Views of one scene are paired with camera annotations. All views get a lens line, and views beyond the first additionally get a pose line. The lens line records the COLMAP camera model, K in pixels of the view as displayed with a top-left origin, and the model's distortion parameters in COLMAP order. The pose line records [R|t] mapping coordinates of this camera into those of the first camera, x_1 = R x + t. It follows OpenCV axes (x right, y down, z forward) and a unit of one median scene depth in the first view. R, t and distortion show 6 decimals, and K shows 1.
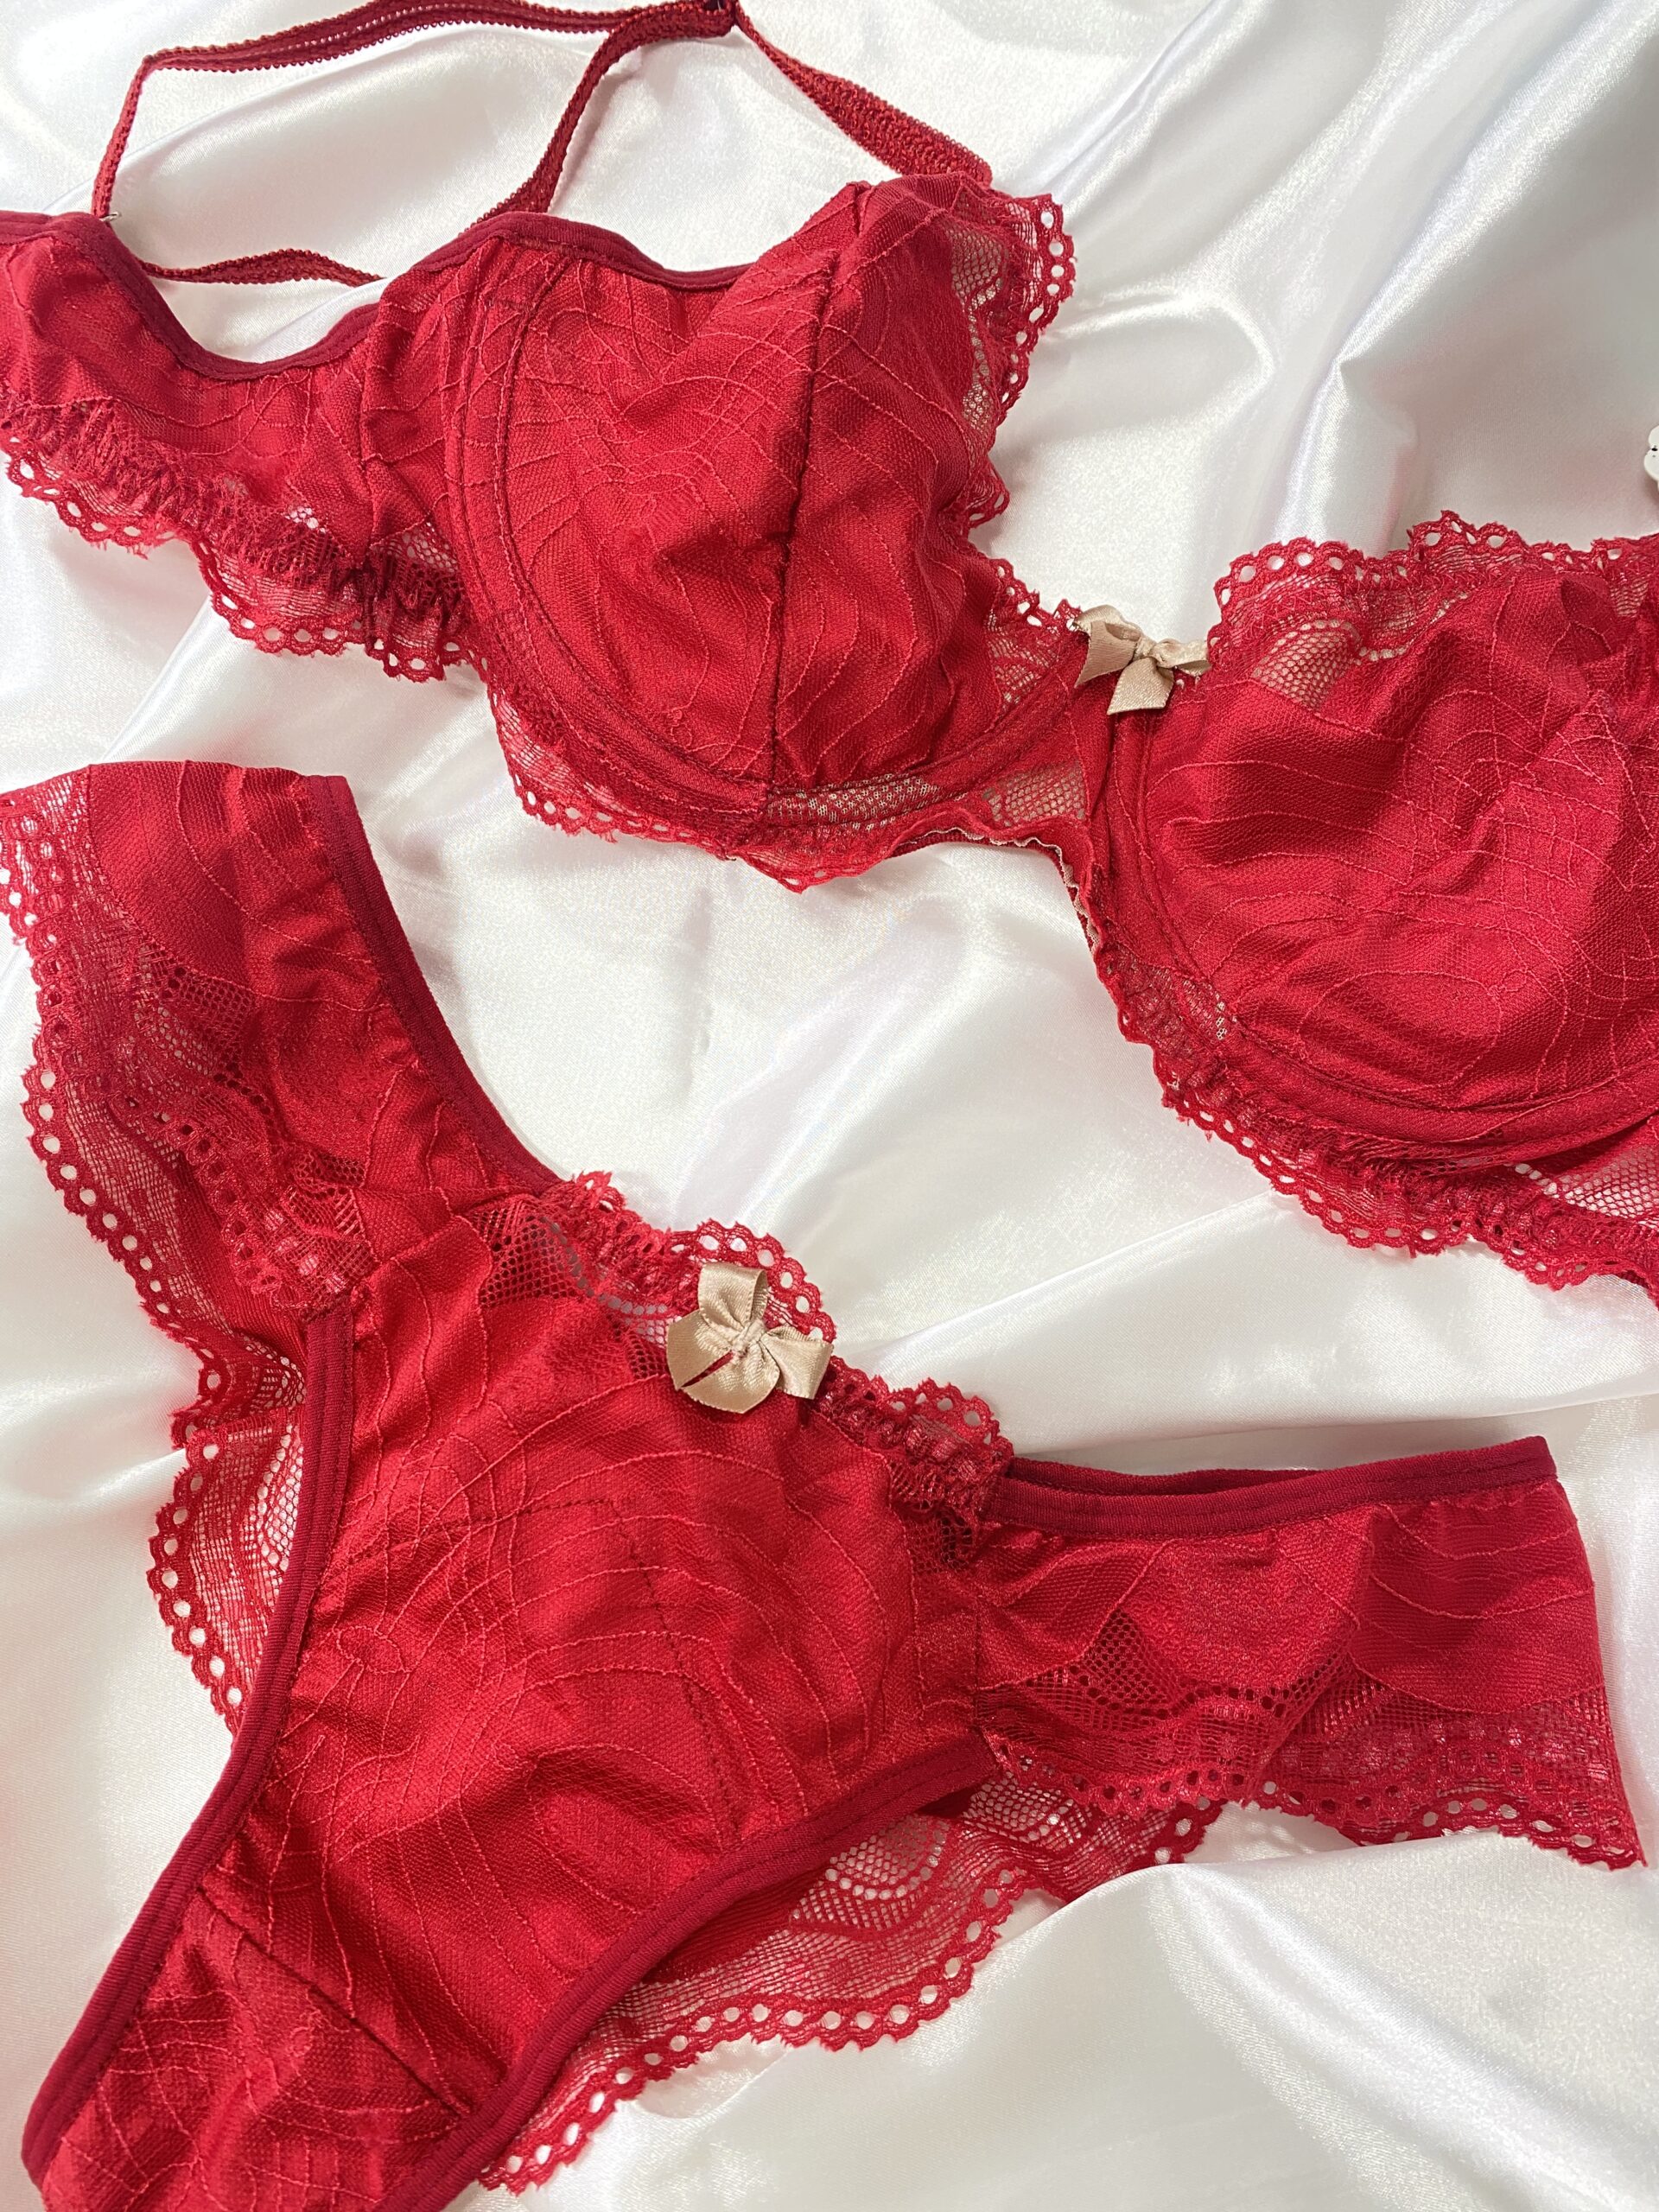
lens RADIAL K [[1666.6, 0, 860.0], [0, 1666.6, 1104.6], [0, 0, 1]] dist [0.140973, -0.347556]
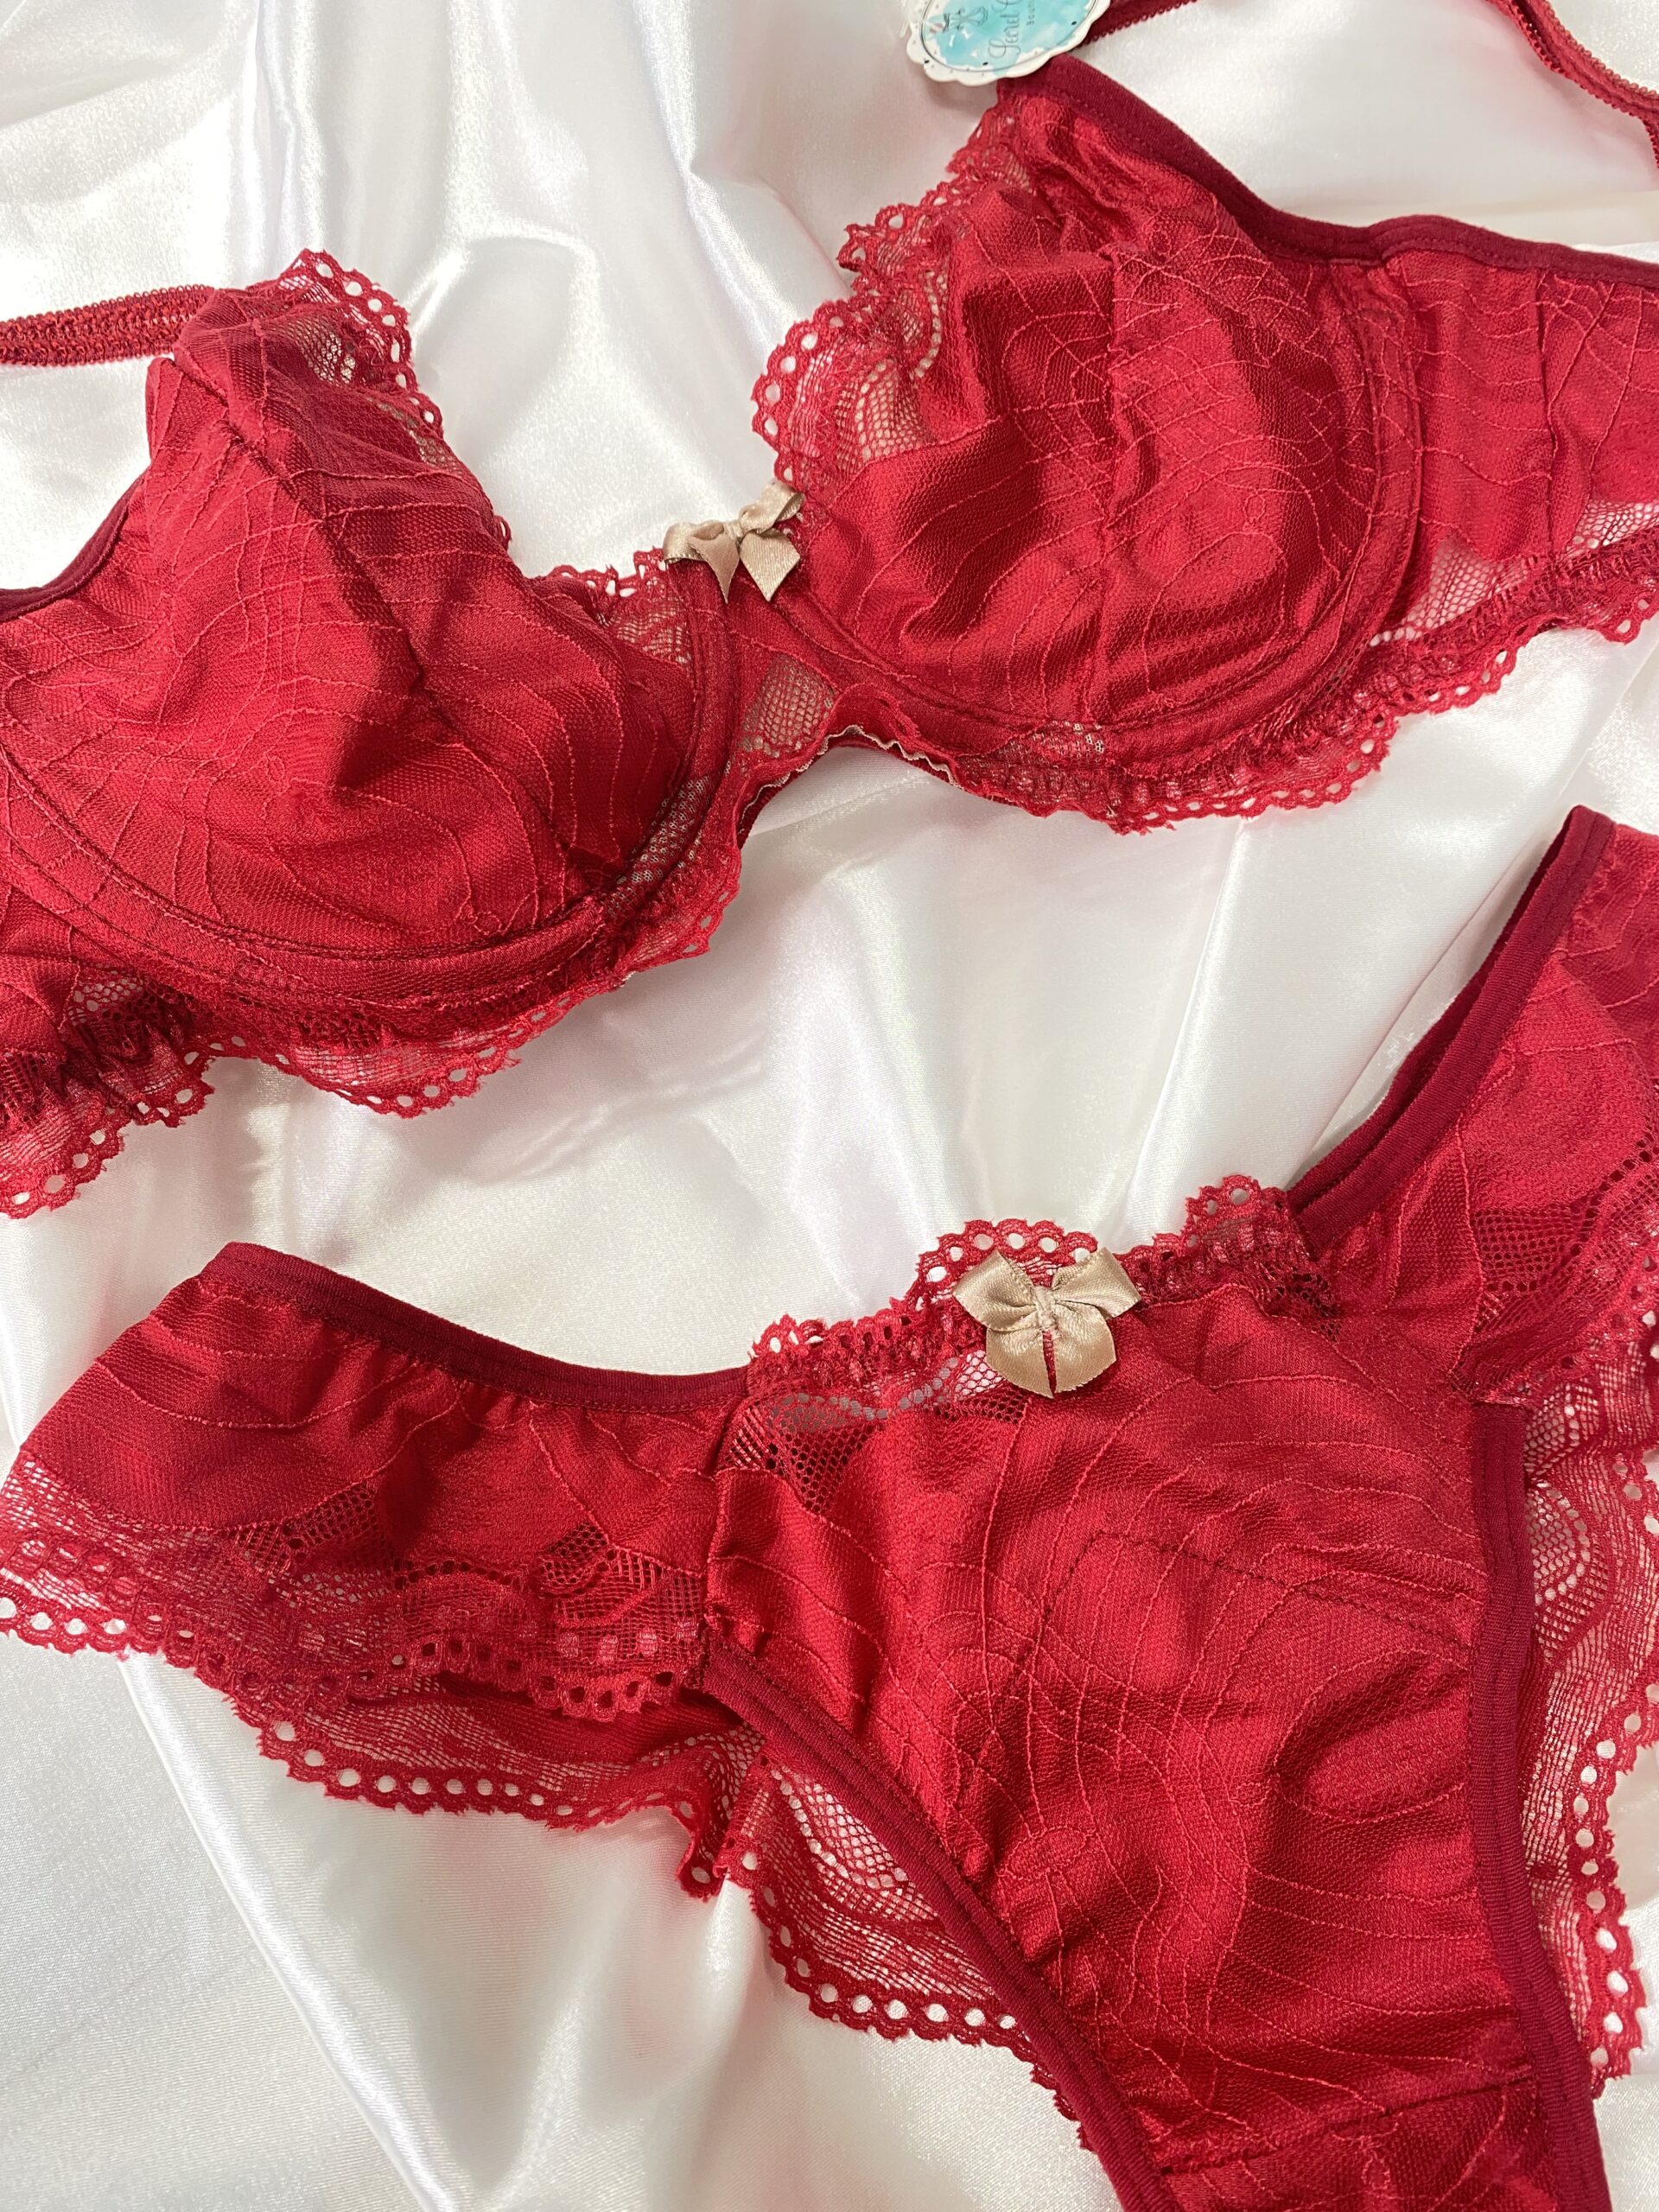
lens RADIAL K [[1690.4, 0, 832.6], [0, 1690.4, 1100.1], [0, 0, 1]] dist [0.084168, -0.187825]
pose [[0.654683, -0.723984, 0.217340, -0.253769], [0.727452, 0.681579, 0.079148, -0.095038], [-0.205436, 0.106288, 0.972882, 0.095983]]
